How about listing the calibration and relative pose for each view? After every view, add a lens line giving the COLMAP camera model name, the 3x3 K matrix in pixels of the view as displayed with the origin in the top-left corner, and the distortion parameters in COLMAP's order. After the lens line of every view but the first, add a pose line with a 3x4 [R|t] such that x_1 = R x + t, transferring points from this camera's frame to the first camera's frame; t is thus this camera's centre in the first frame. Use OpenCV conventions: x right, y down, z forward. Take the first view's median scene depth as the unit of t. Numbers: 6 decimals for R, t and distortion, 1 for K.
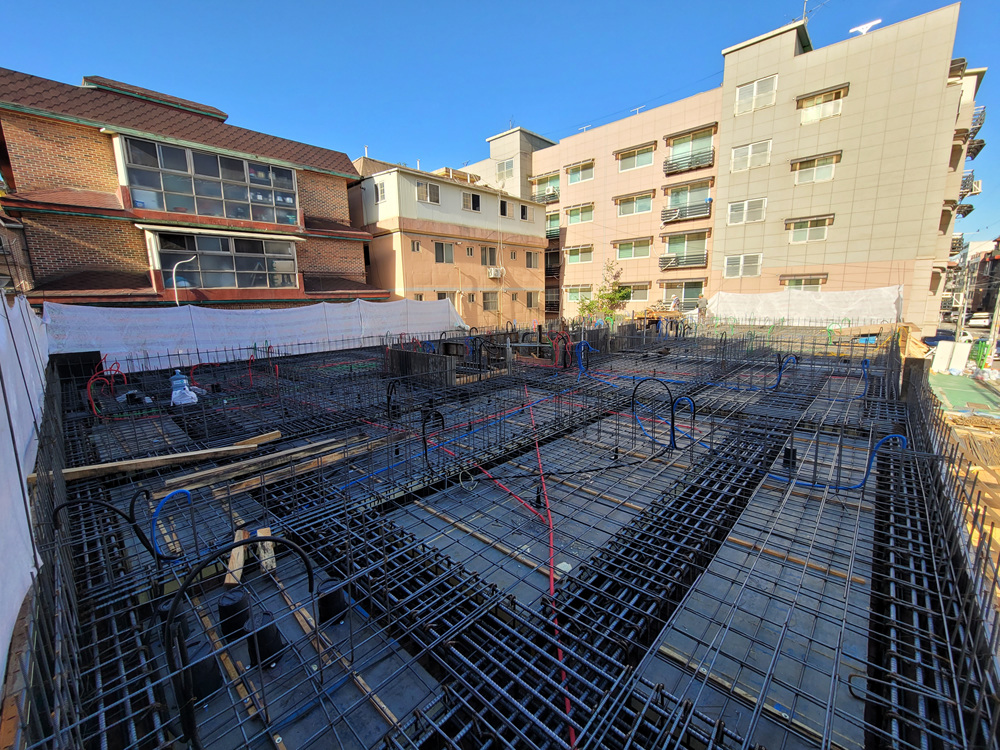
lens RADIAL K [[410.0, 0, 491.9], [0, 410.0, 375.6], [0, 0, 1]] dist [-0.002405, 0.001812]
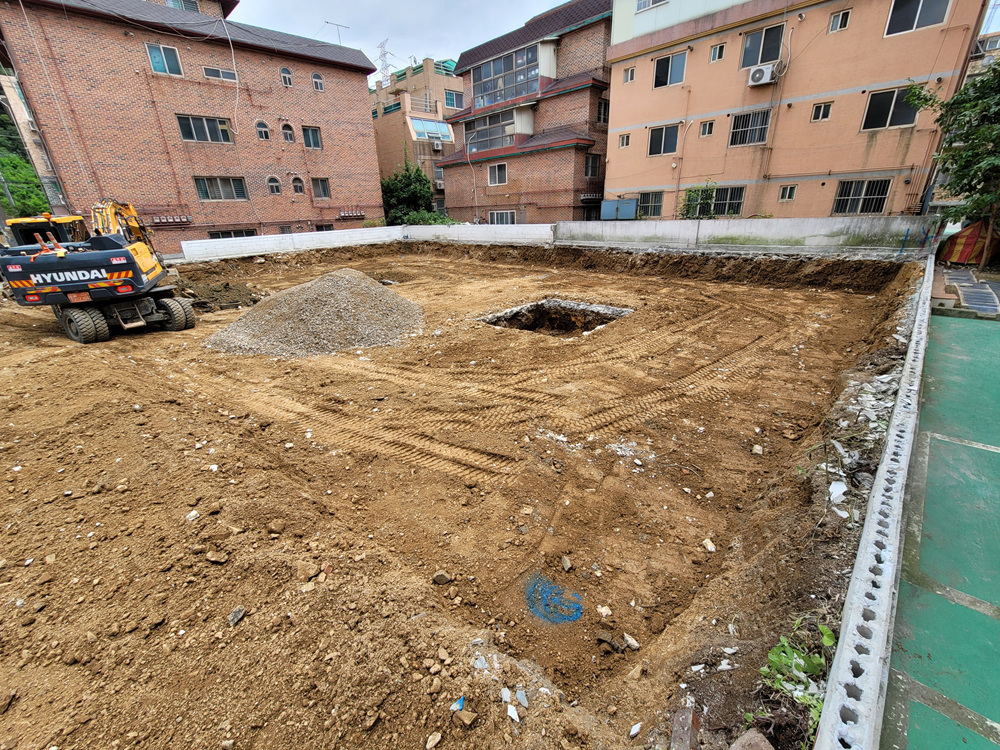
lens RADIAL K [[410.0, 0, 496.2], [0, 410.0, 374.6], [0, 0, 1]] dist [-0.002405, 0.001812]
pose [[-0.021920, 0.403183, -0.914857, 0.823489], [-0.143790, 0.904291, 0.401972, -0.034833], [0.989365, 0.140358, 0.038152, 0.690979]]
